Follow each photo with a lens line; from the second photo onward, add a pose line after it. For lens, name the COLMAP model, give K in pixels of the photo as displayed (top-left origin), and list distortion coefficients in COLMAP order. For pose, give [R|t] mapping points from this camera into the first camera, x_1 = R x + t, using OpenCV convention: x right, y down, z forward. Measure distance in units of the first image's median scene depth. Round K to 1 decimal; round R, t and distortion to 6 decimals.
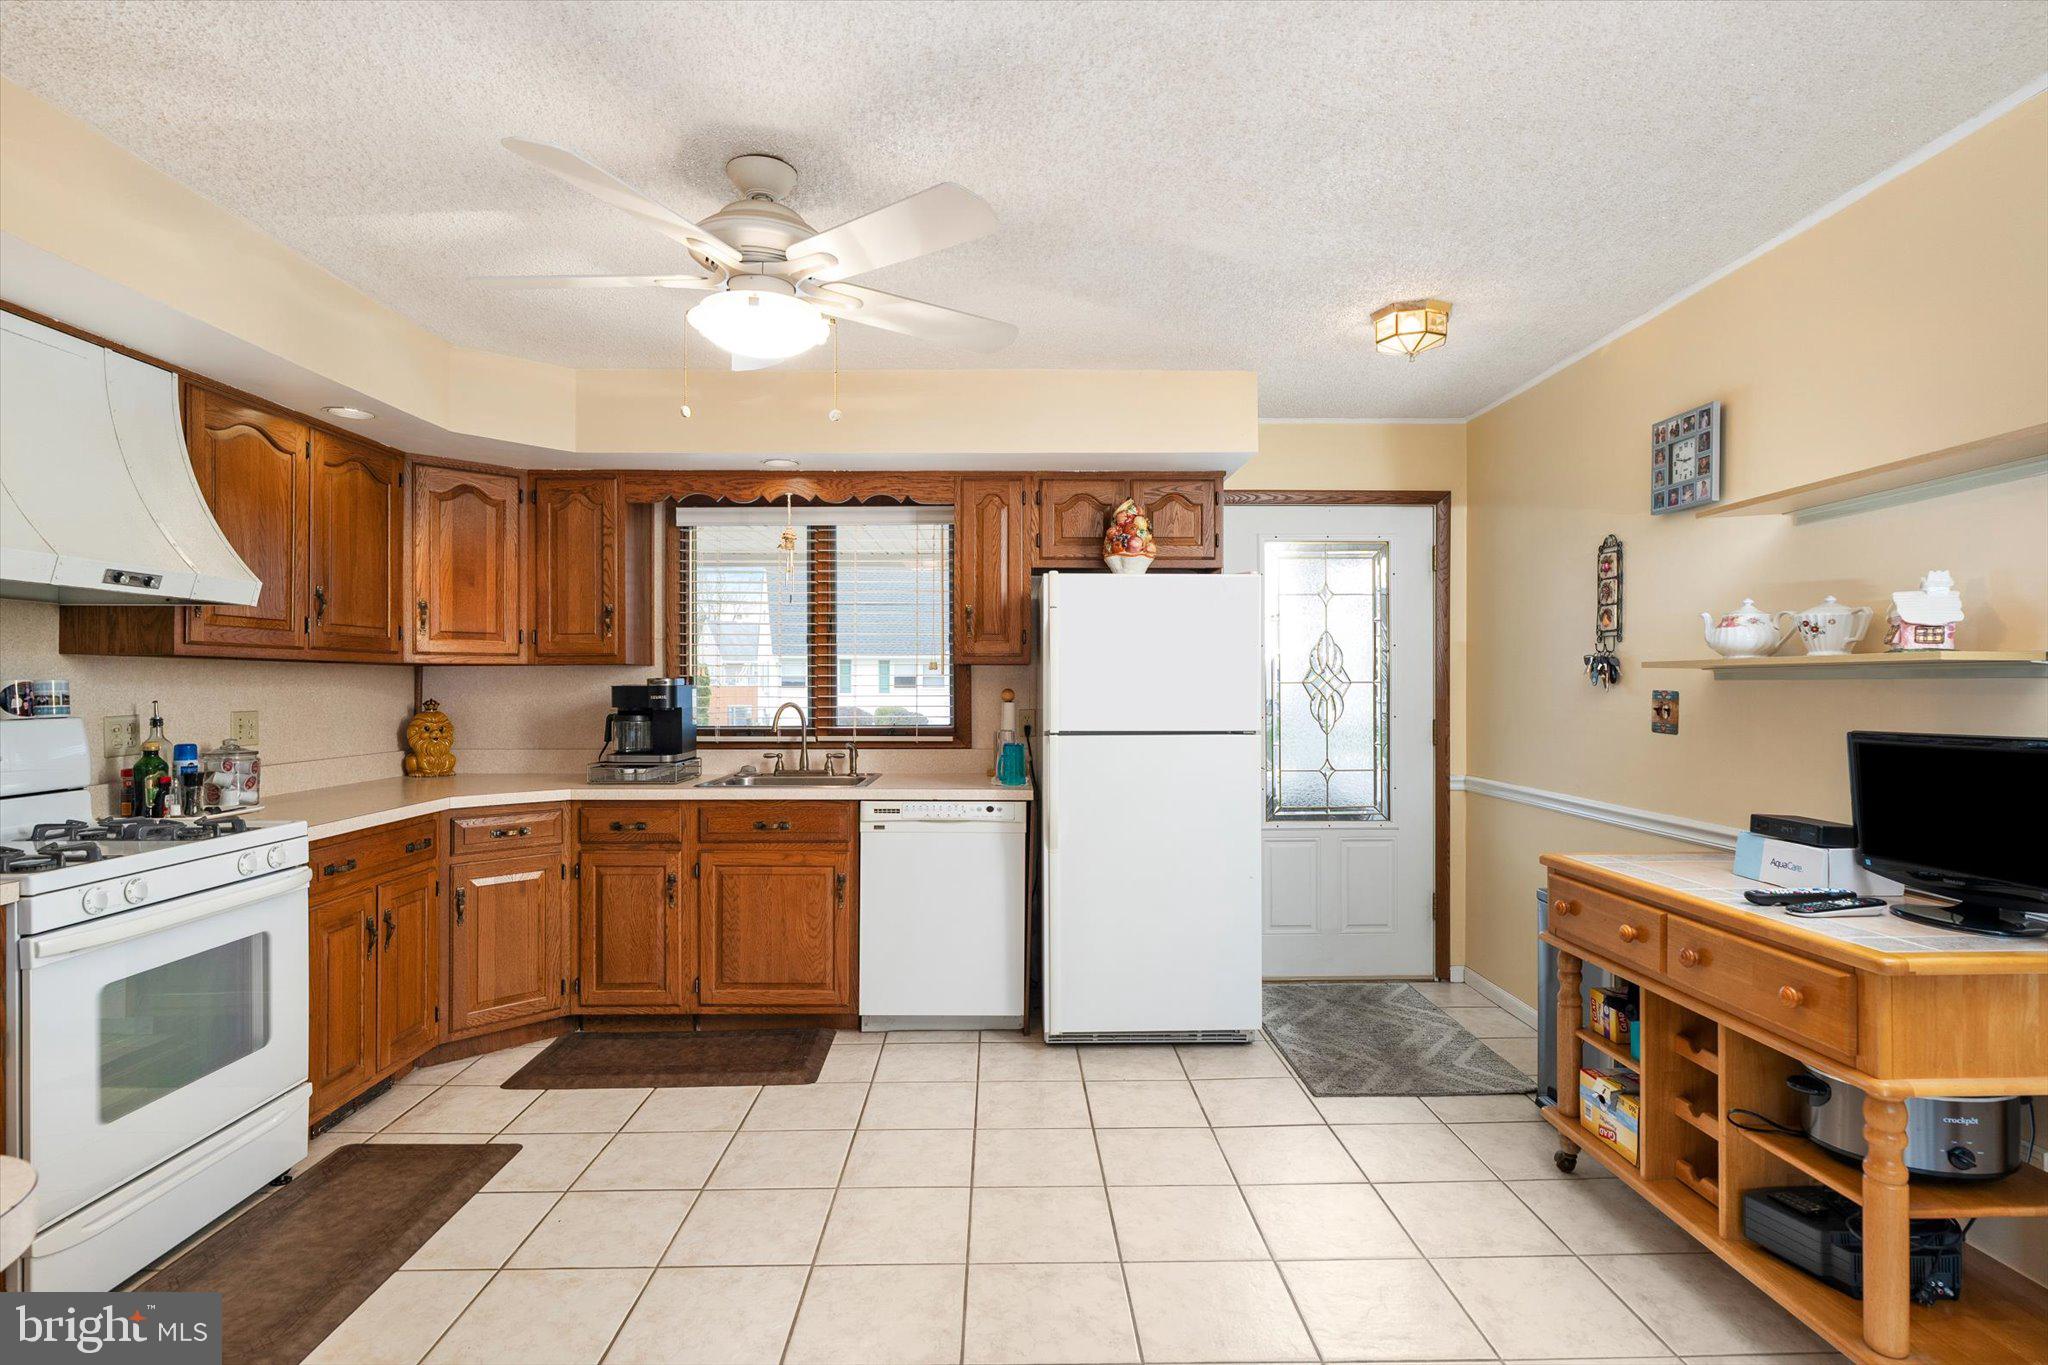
lens RADIAL K [[1015.1, 0, 1030.7], [0, 1015.1, 692.8], [0, 0, 1]] dist [0.000162, 0.001865]
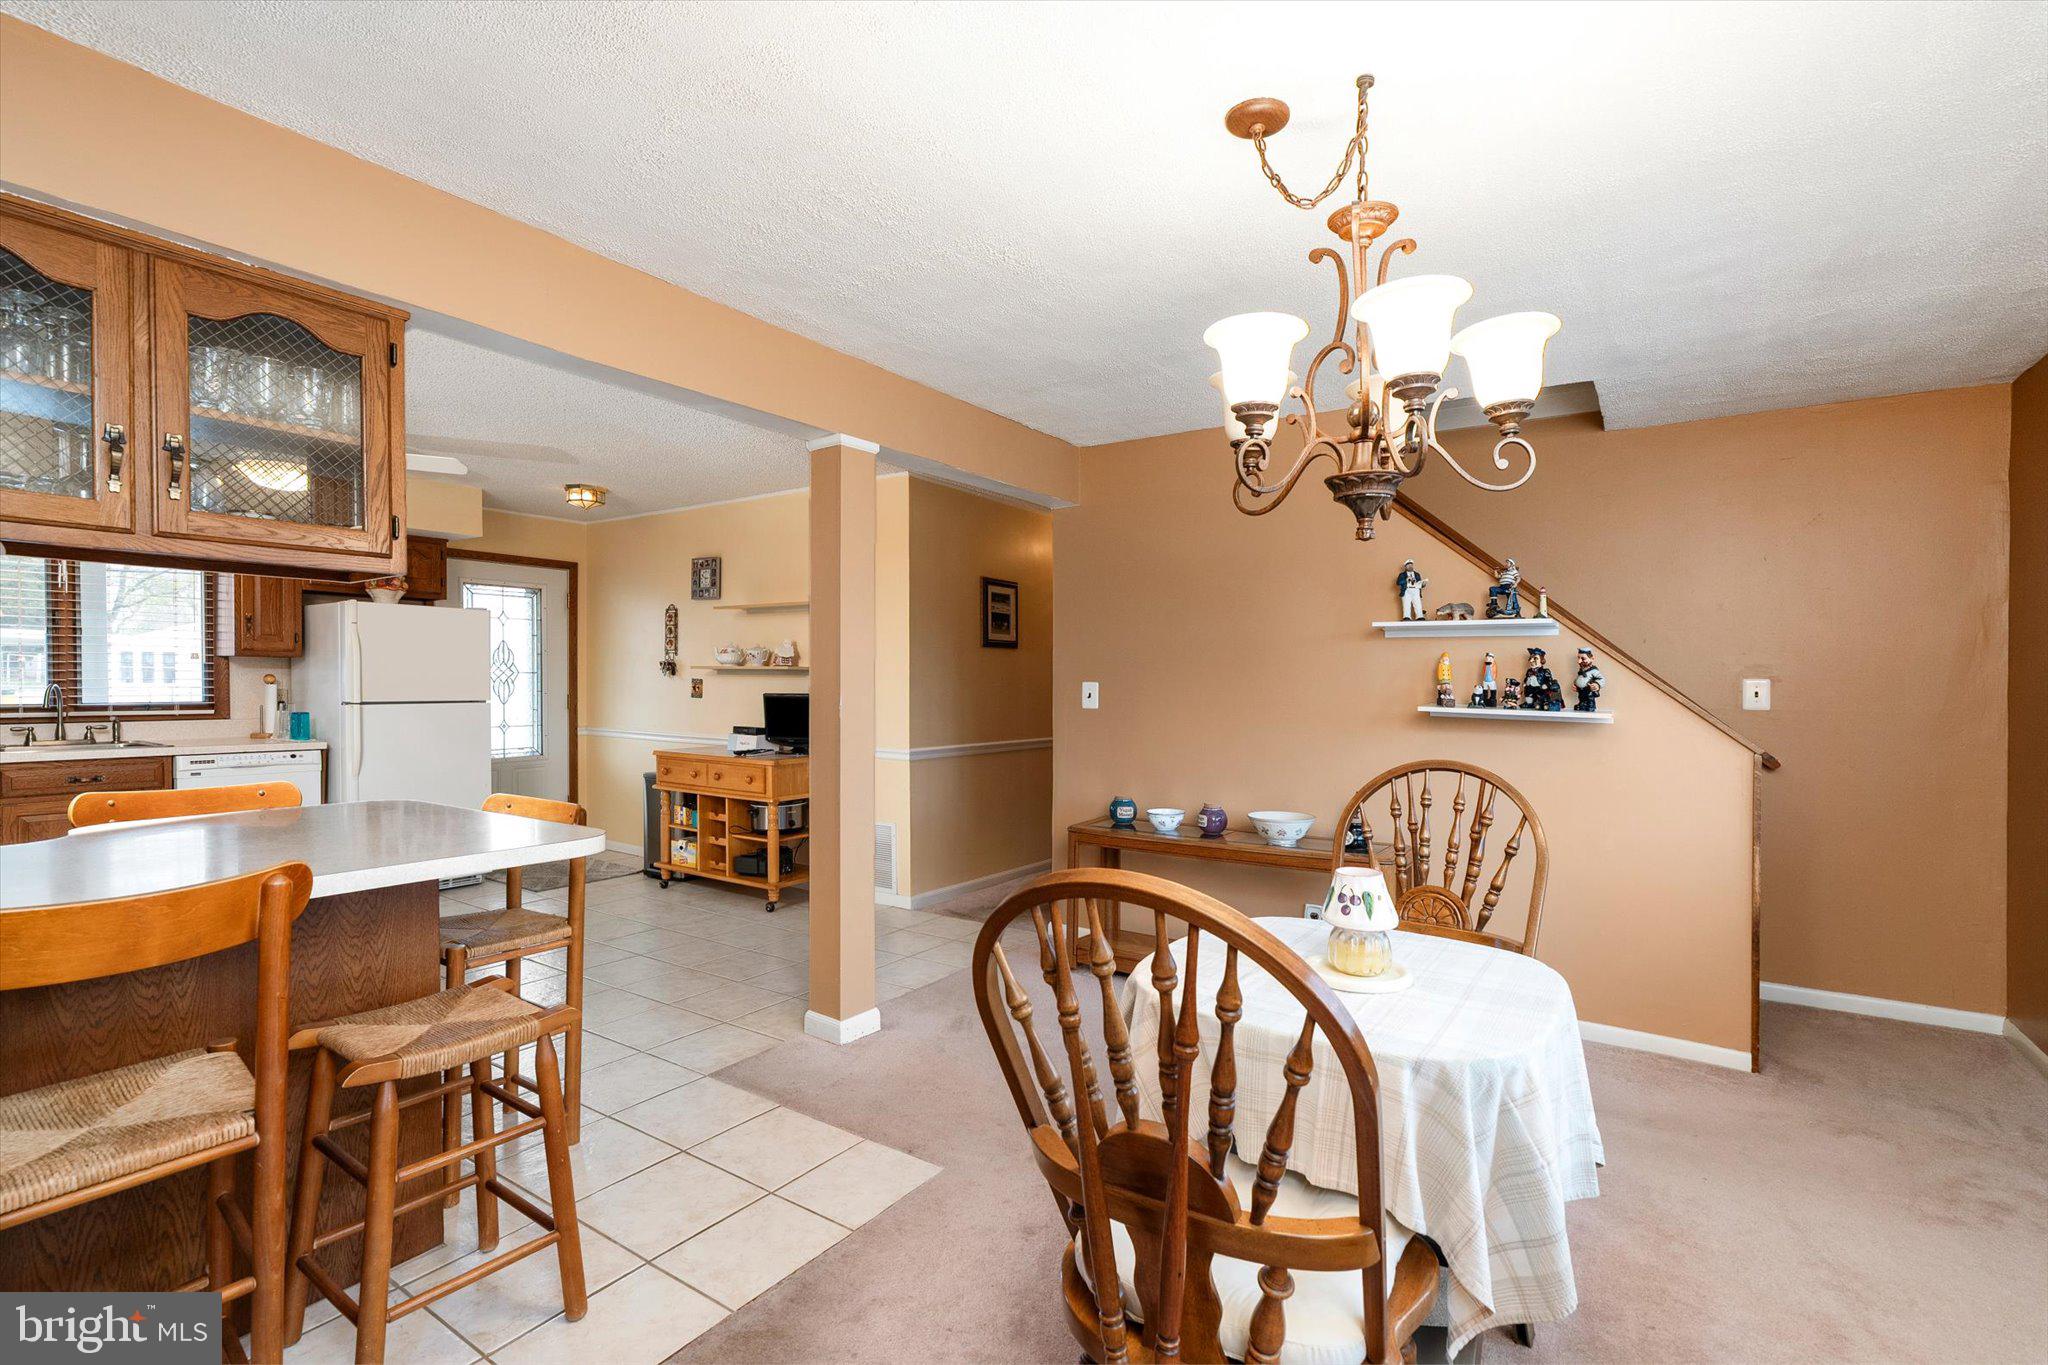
lens RADIAL K [[935.1, 0, 1026.7], [0, 935.1, 701.0], [0, 0, 1]] dist [-0.002213, -0.000177]
pose [[0.578273, -0.014009, 0.815723, -0.561160], [-0.004937, 0.999774, 0.020669, 0.001117], [-0.815828, -0.015980, 0.578073, -0.691534]]
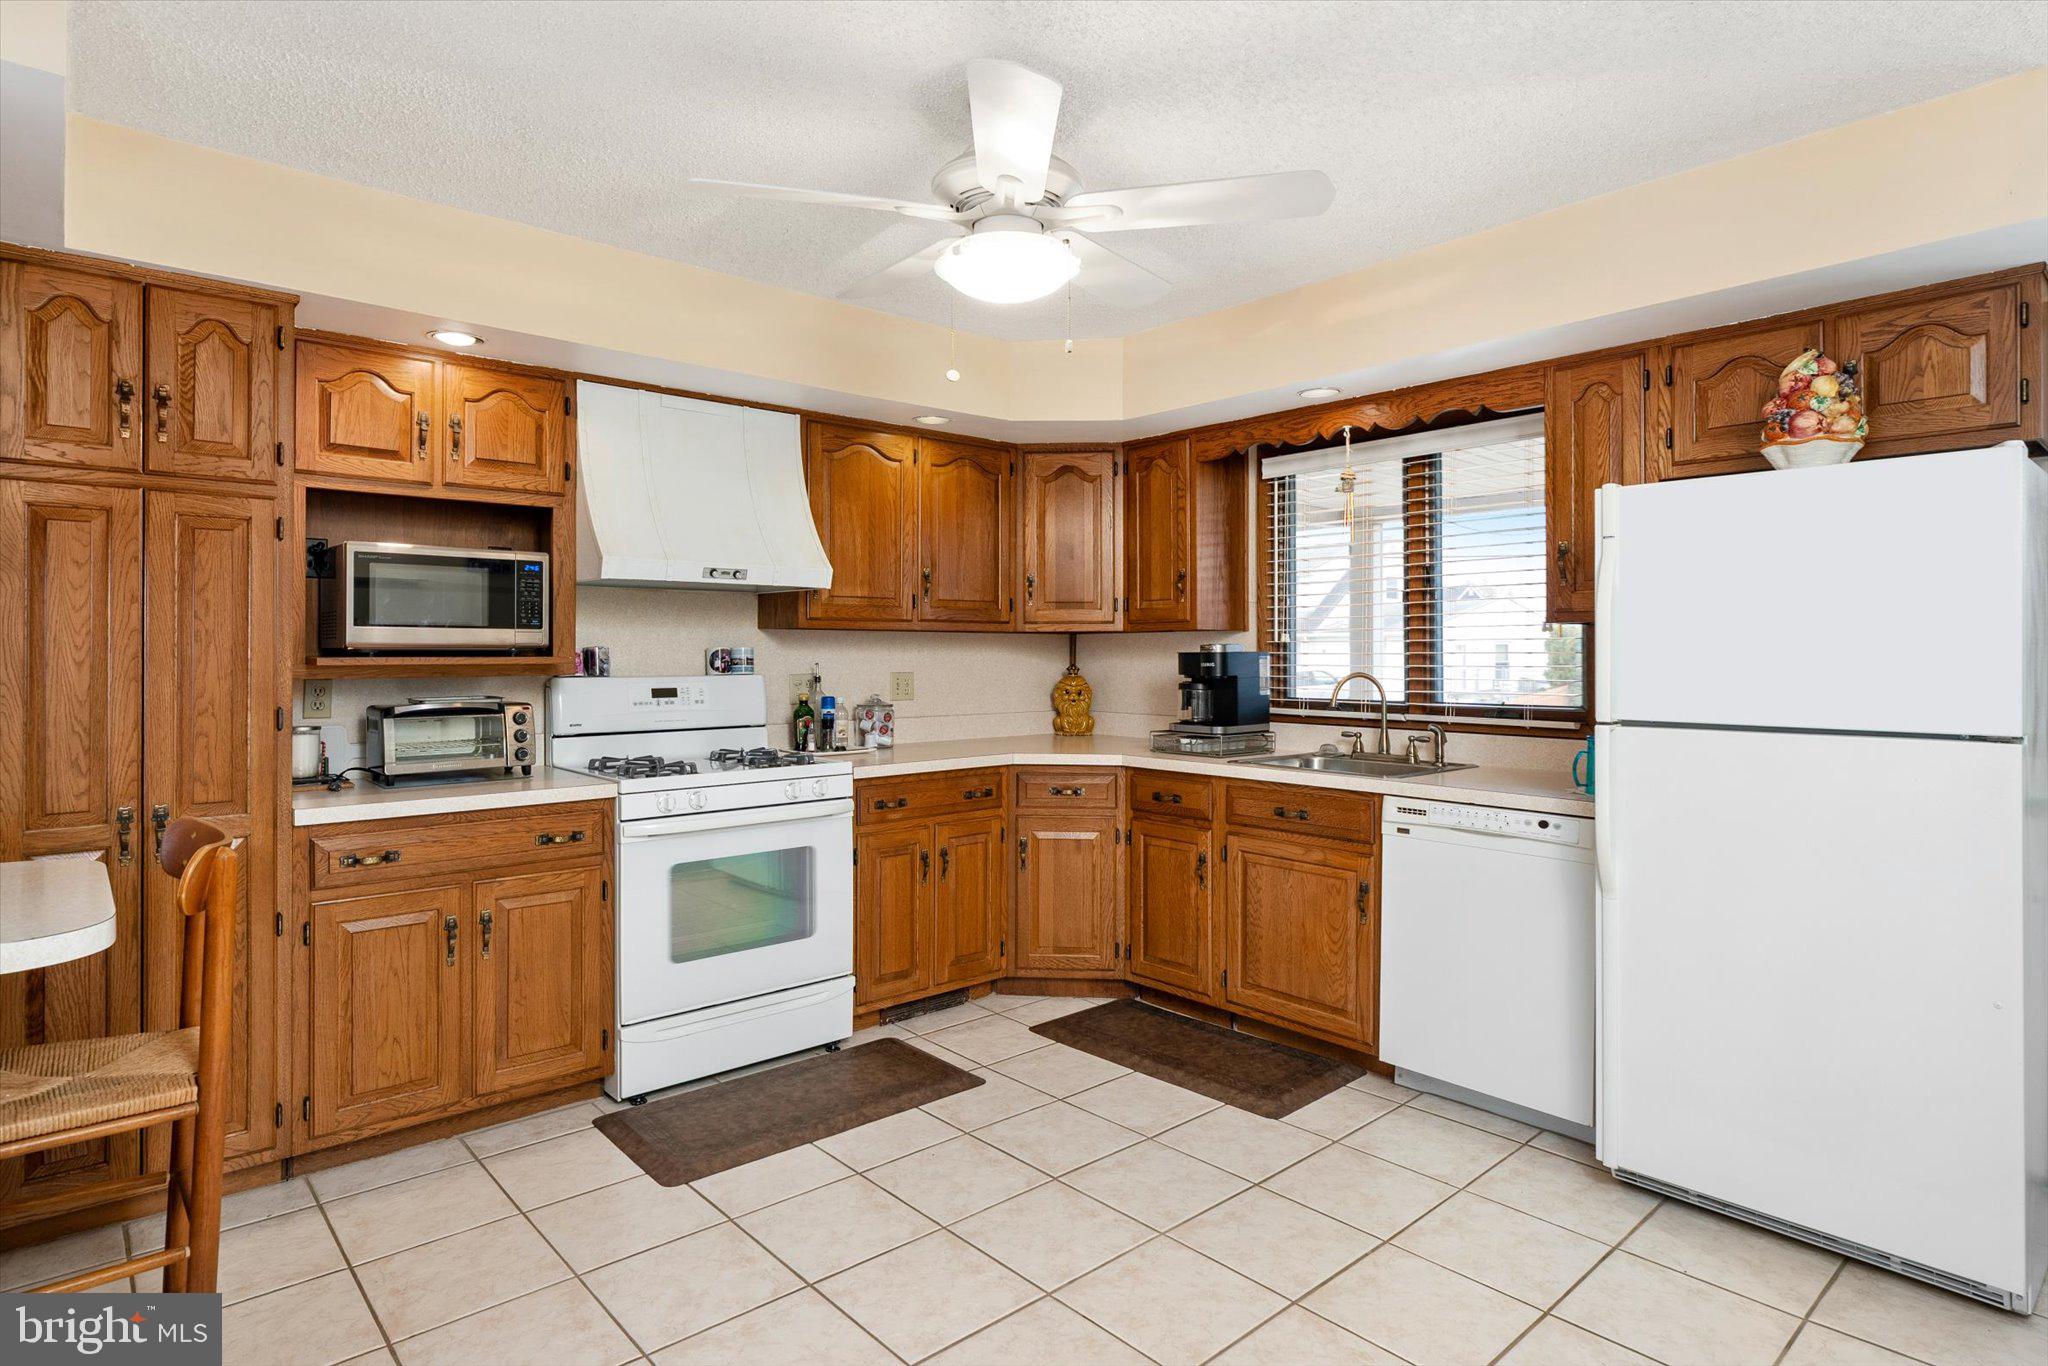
lens RADIAL K [[1110.2, 0, 1019.7], [0, 1110.2, 658.5], [0, 0, 1]] dist [0.001523, 0.002060]
pose [[0.647855, 0.004898, -0.761748, 0.336874], [-0.007363, 0.999973, 0.000167, -0.000238], [0.761729, 0.005500, 0.647873, 0.220043]]
